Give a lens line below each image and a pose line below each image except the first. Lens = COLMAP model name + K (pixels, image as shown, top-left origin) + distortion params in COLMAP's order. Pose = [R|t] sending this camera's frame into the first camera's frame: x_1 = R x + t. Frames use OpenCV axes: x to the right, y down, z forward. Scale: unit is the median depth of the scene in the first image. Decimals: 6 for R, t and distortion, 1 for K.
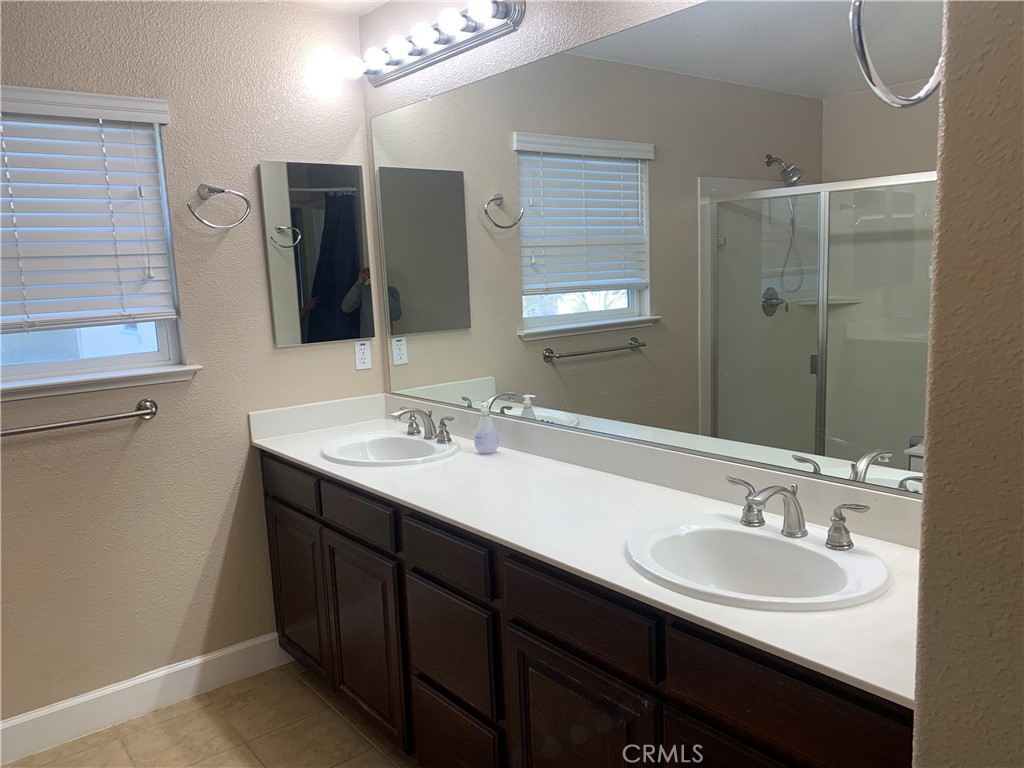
lens RADIAL K [[777.9, 0, 513.5], [0, 777.9, 392.8], [0, 0, 1]] dist [0.003715, -0.003652]
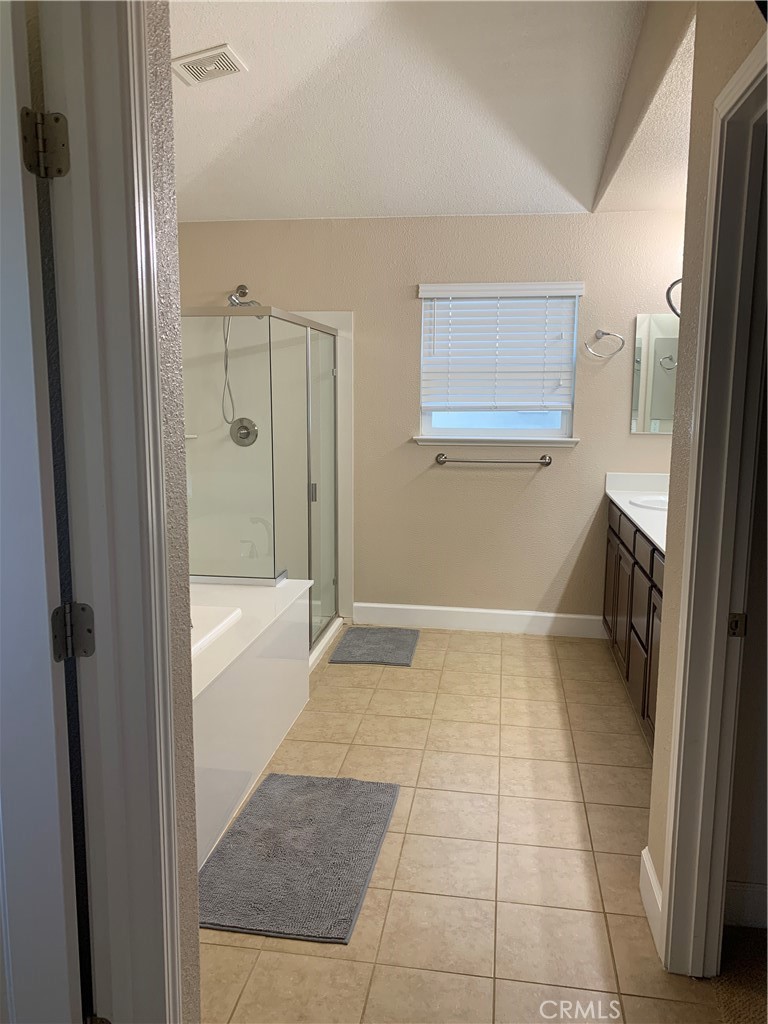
lens RADIAL K [[777.9, 0, 381.0], [0, 777.9, 510.8], [0, 0, 1]] dist [0.003715, -0.003652]
pose [[0.668513, 0.155612, -0.727239, 0.556415], [-0.148152, 0.986130, 0.074820, 0.055693], [0.728795, 0.057724, 0.682295, -0.442816]]
